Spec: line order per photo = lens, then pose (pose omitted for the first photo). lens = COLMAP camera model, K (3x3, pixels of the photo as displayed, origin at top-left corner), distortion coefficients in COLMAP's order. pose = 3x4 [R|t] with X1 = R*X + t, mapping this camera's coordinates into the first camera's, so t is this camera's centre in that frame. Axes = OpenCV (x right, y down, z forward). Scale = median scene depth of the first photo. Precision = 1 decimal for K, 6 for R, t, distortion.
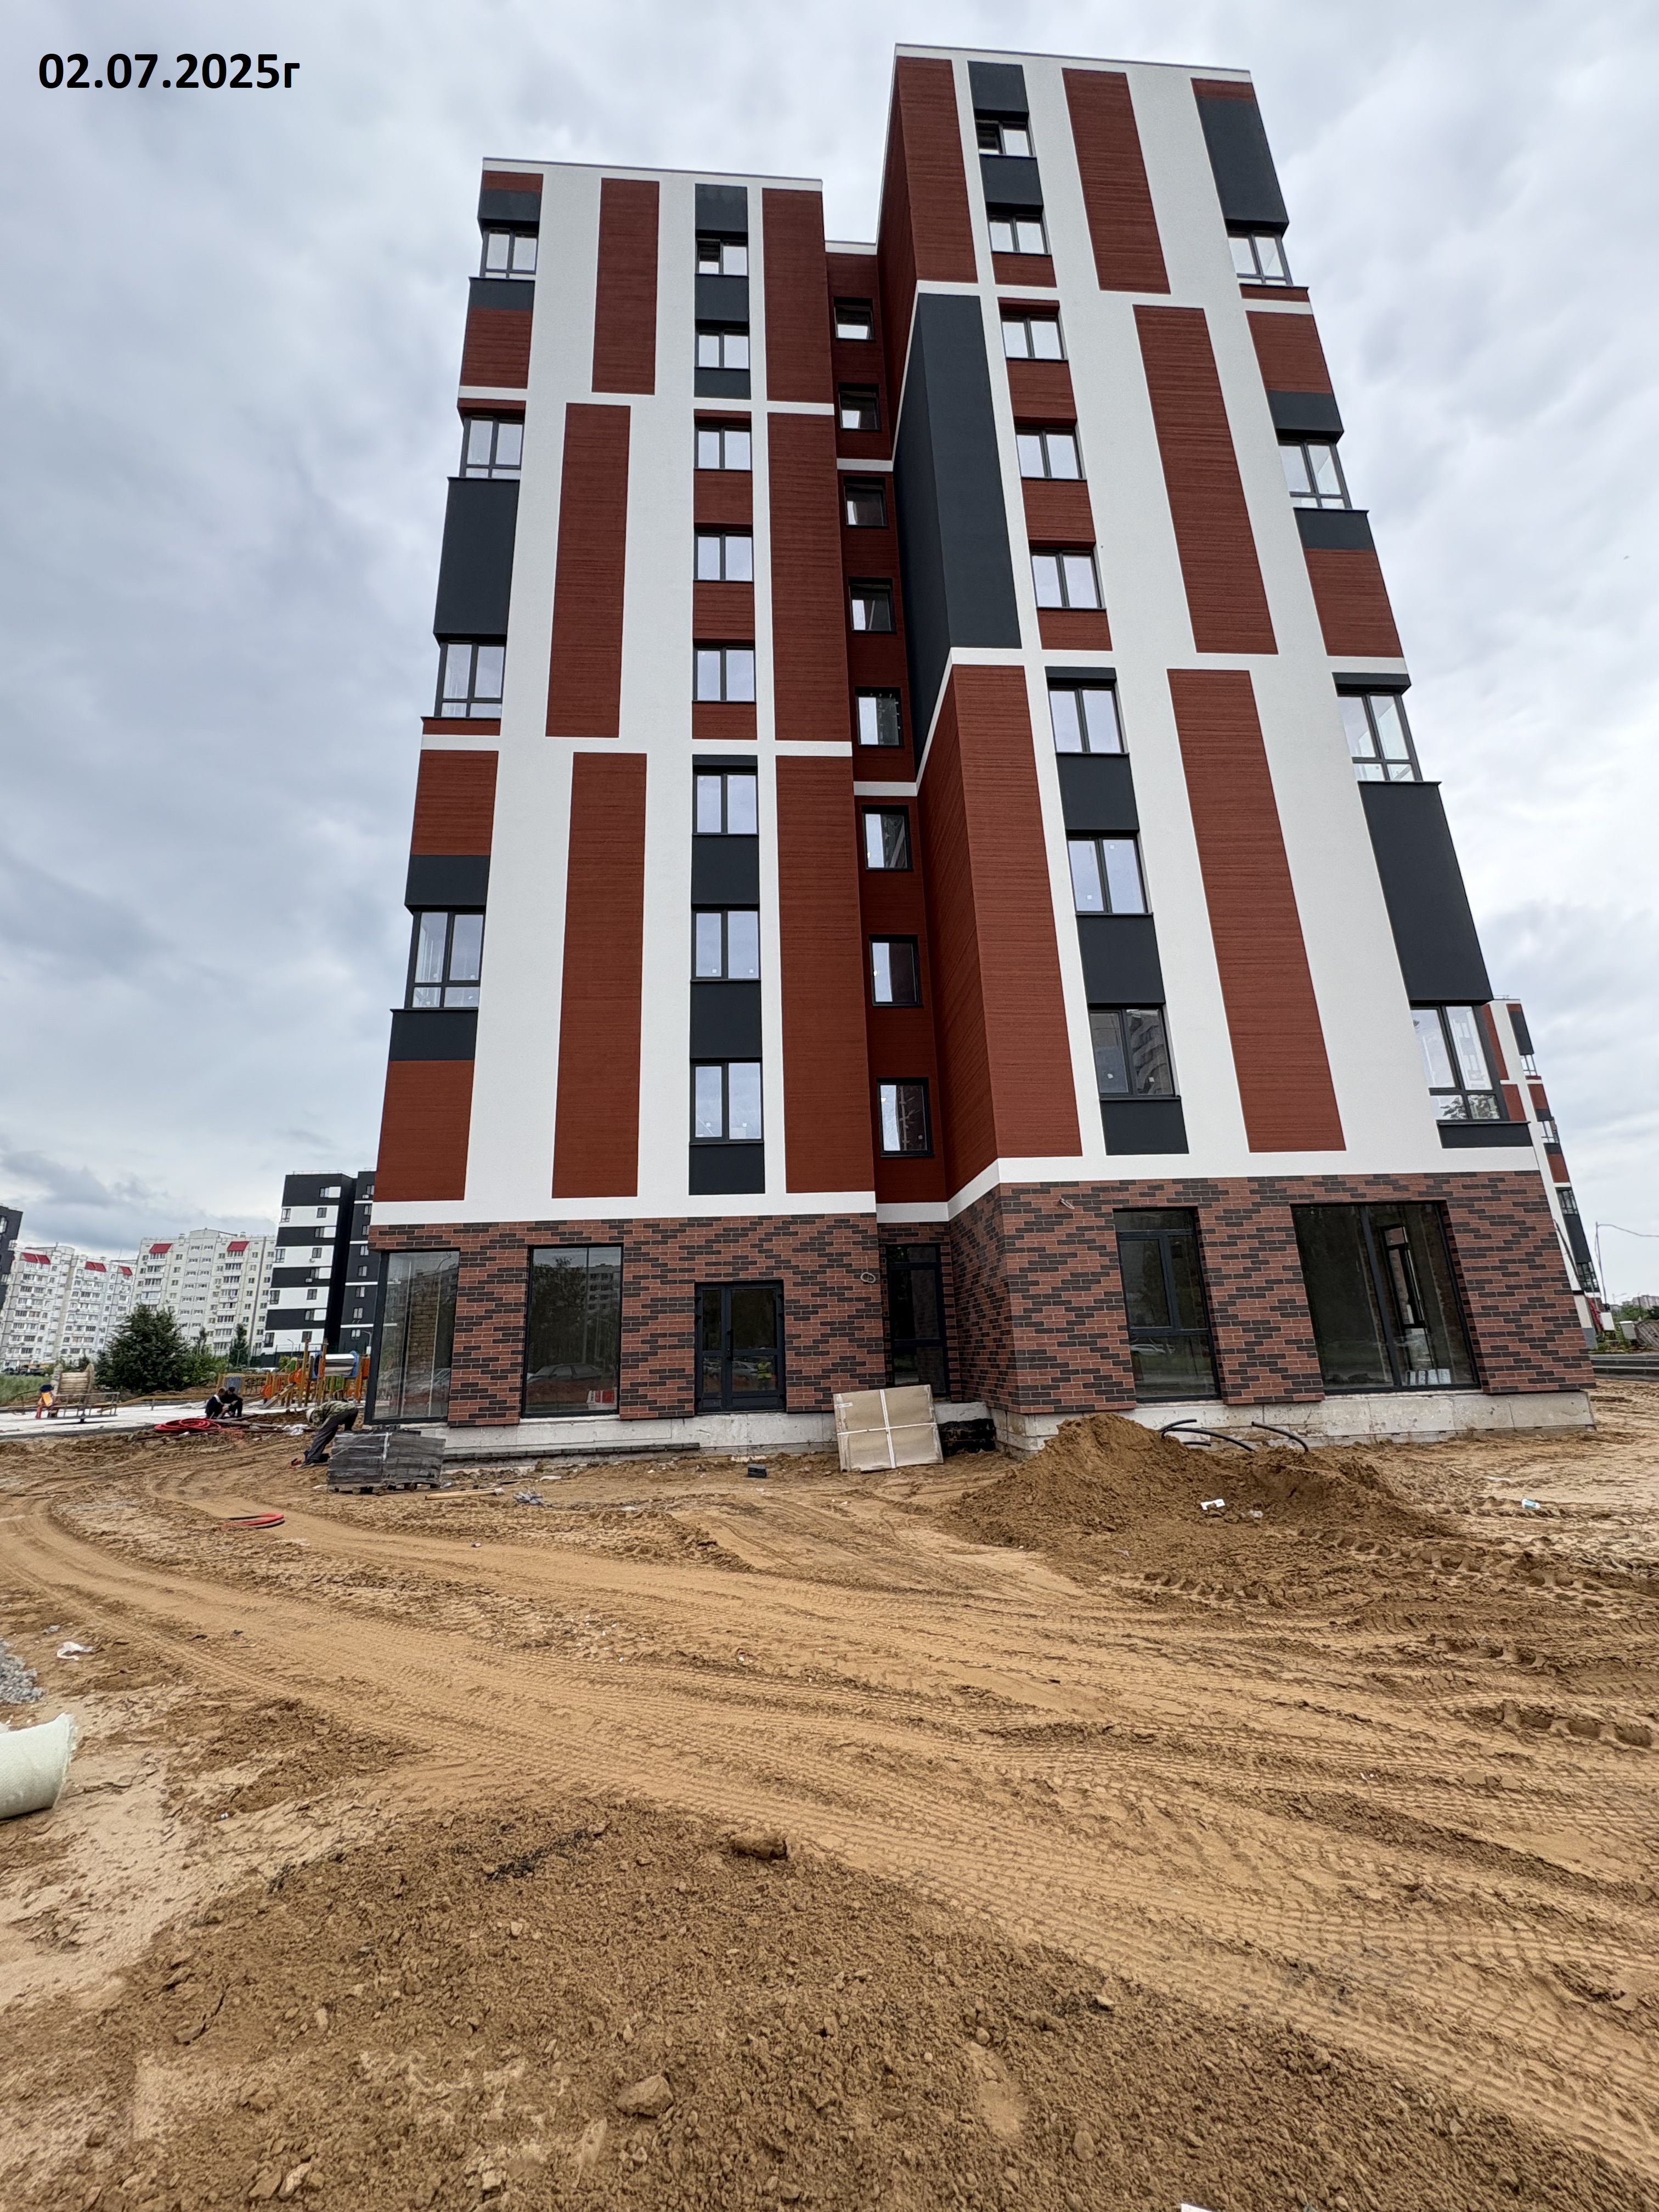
lens RADIAL K [[878.2, 0, 826.6], [0, 878.2, 1105.5], [0, 0, 1]] dist [-0.001564, 0.000755]
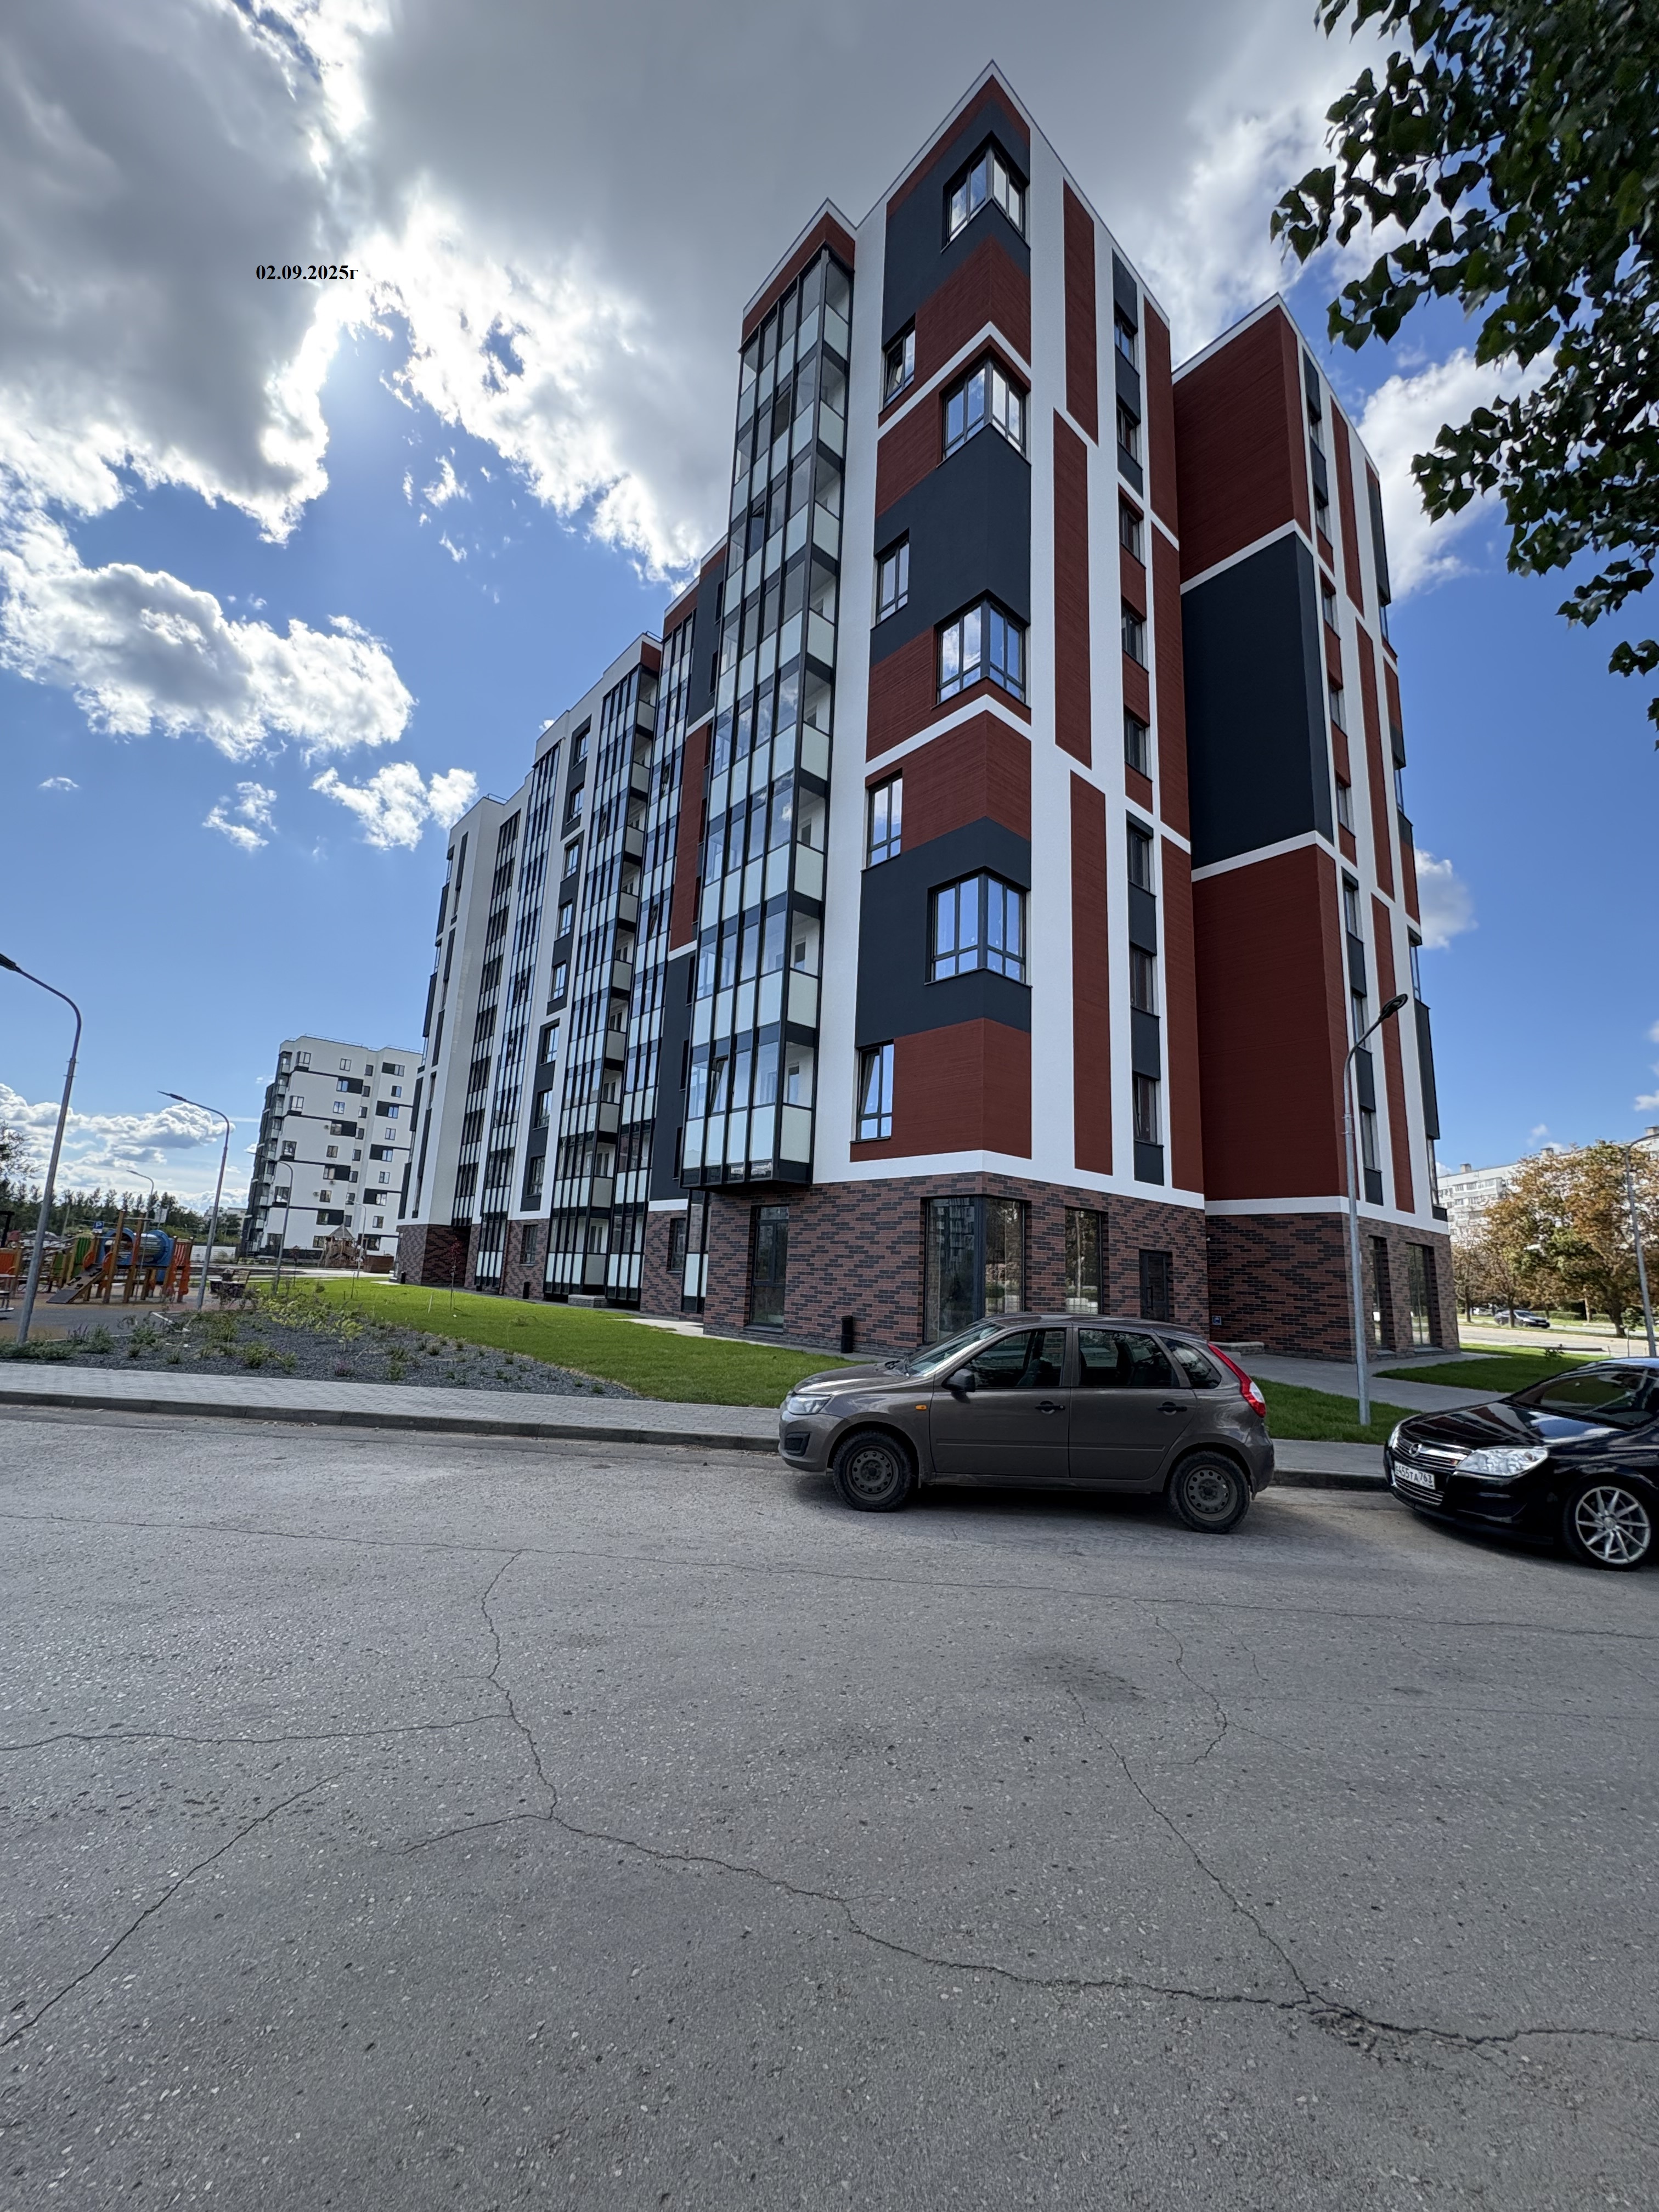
lens RADIAL K [[878.2, 0, 829.0], [0, 878.2, 1112.6], [0, 0, 1]] dist [-0.001564, 0.000755]
pose [[0.791309, 0.180001, 0.584320, -1.392429], [-0.229399, 0.973272, 0.010842, 0.103650], [-0.566750, -0.142622, 0.811451, 0.253863]]
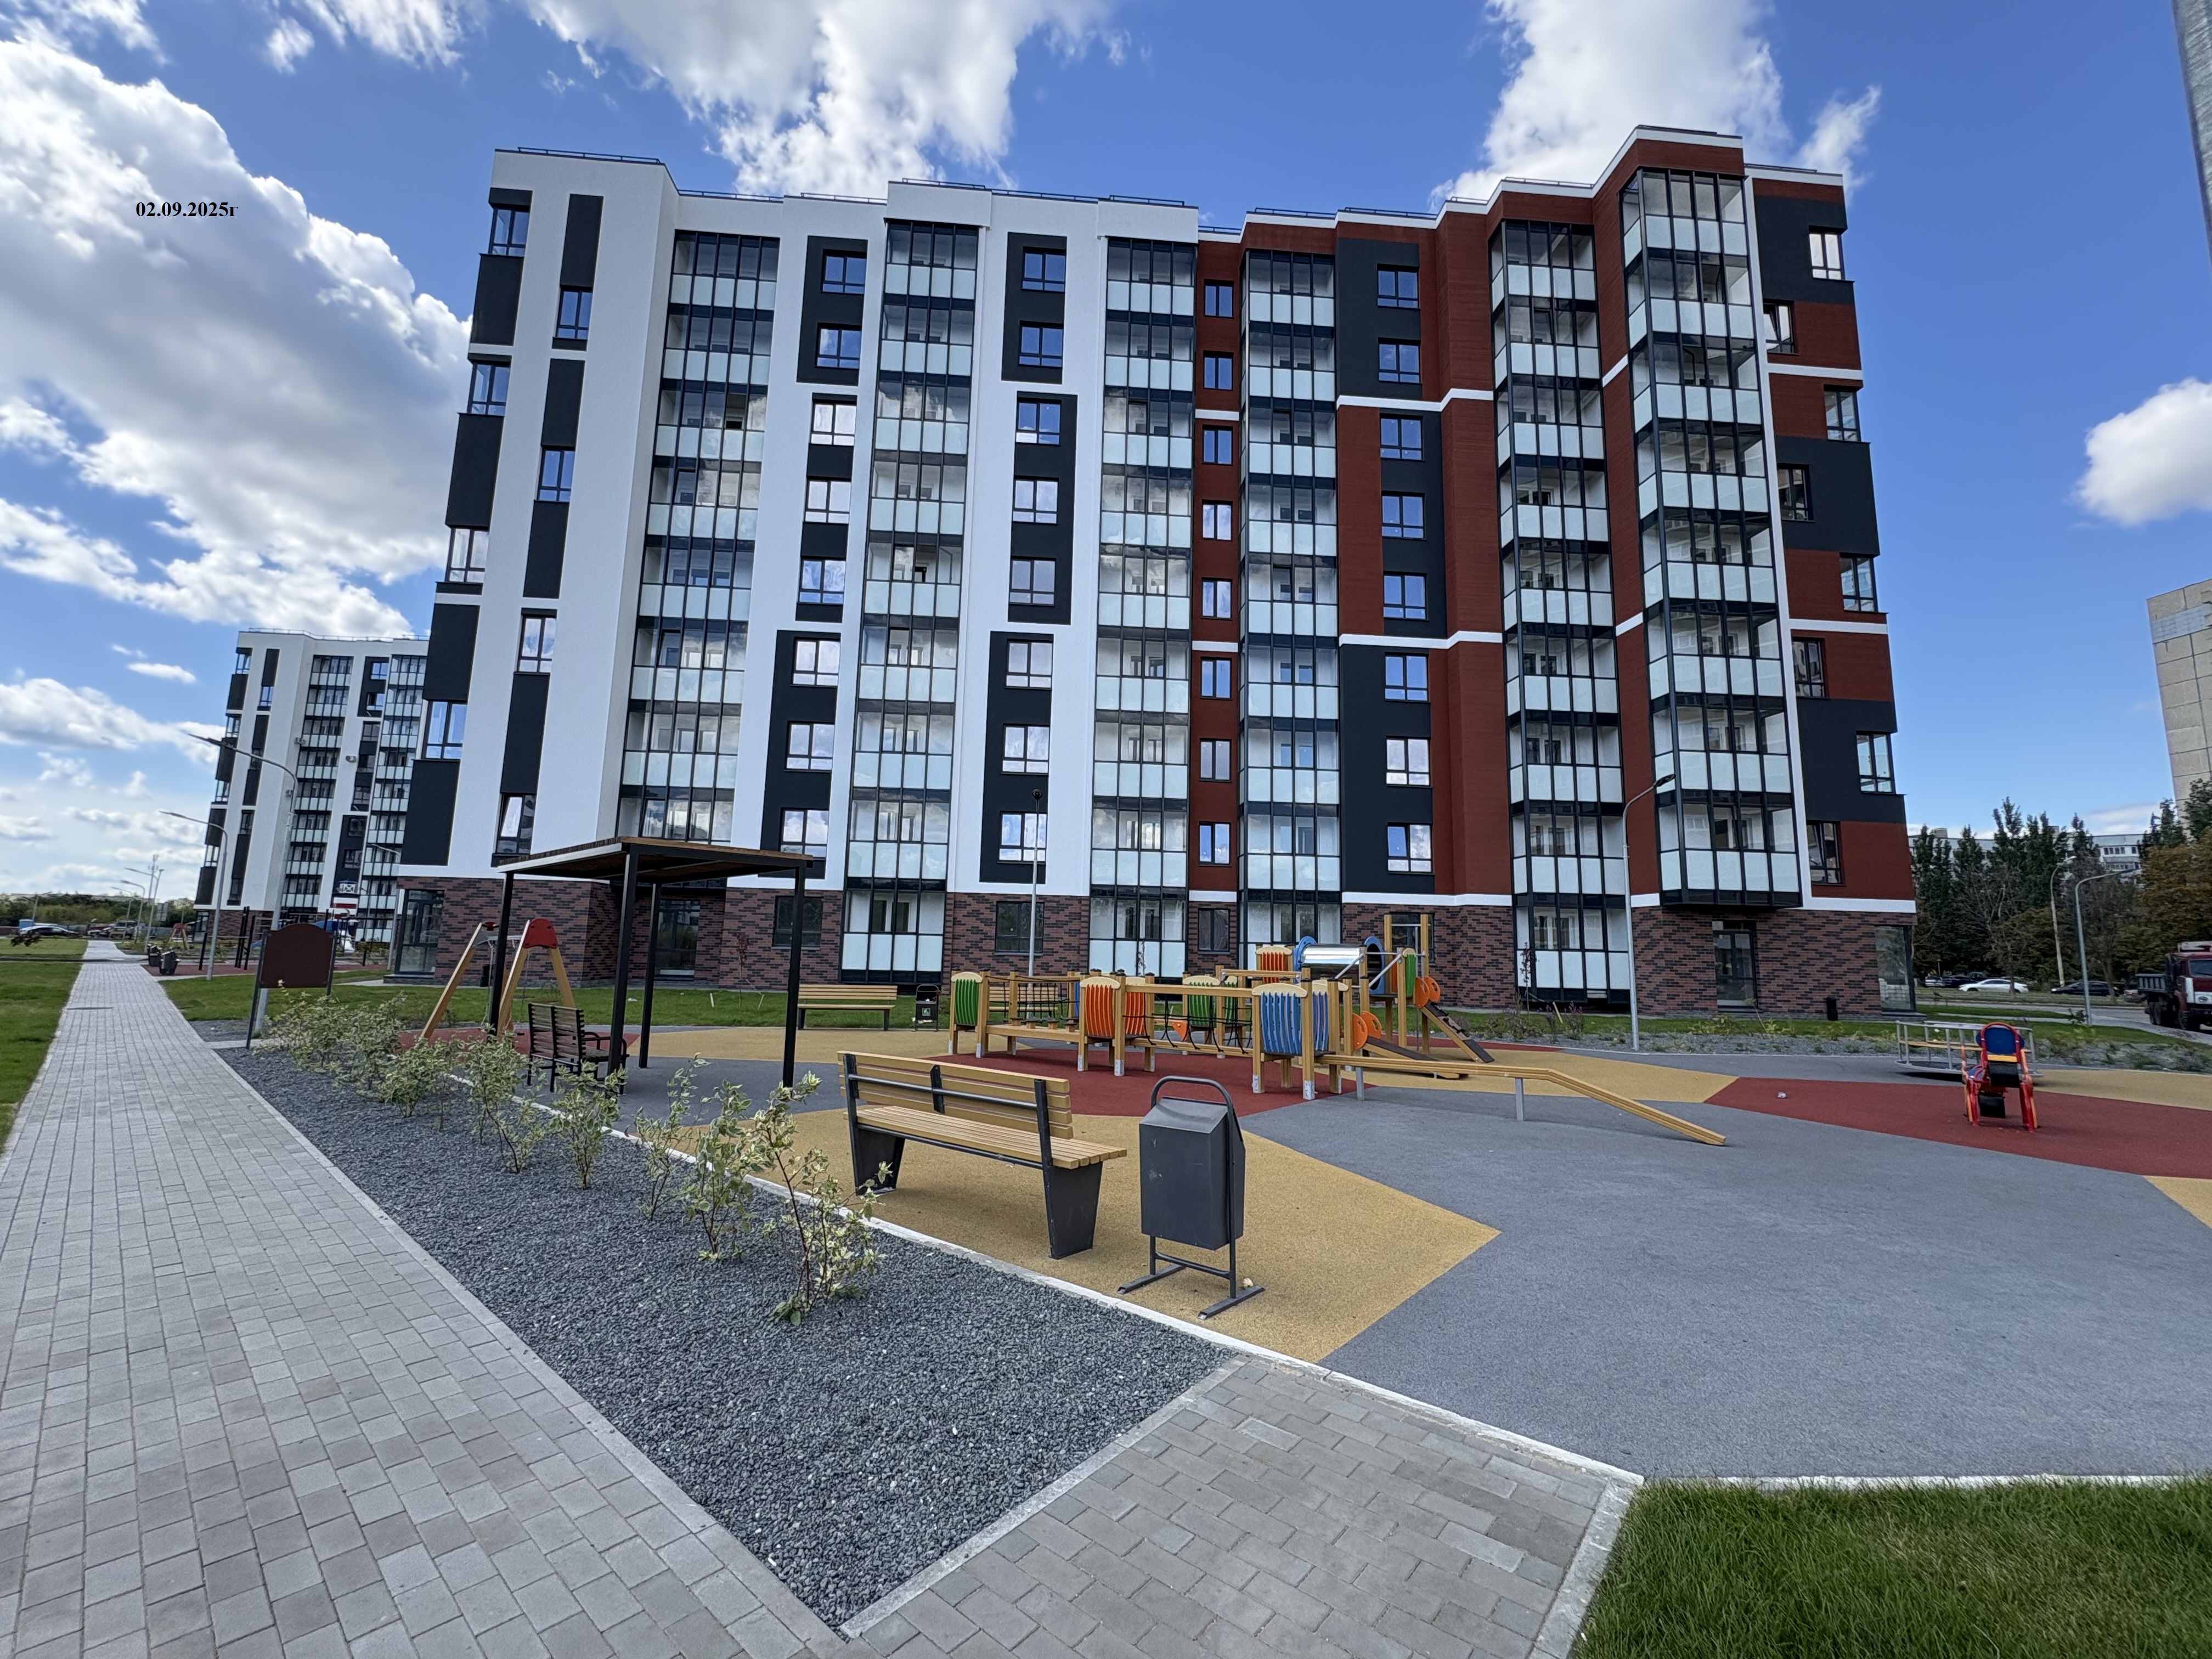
lens RADIAL K [[878.2, 0, 1100.4], [0, 878.2, 825.4], [0, 0, 1]] dist [-0.001564, 0.000755]
pose [[0.013880, 0.170728, 0.985220, -2.651945], [-0.289031, 0.943938, -0.159502, 0.844046], [-0.957219, -0.282546, 0.062447, 2.863856]]
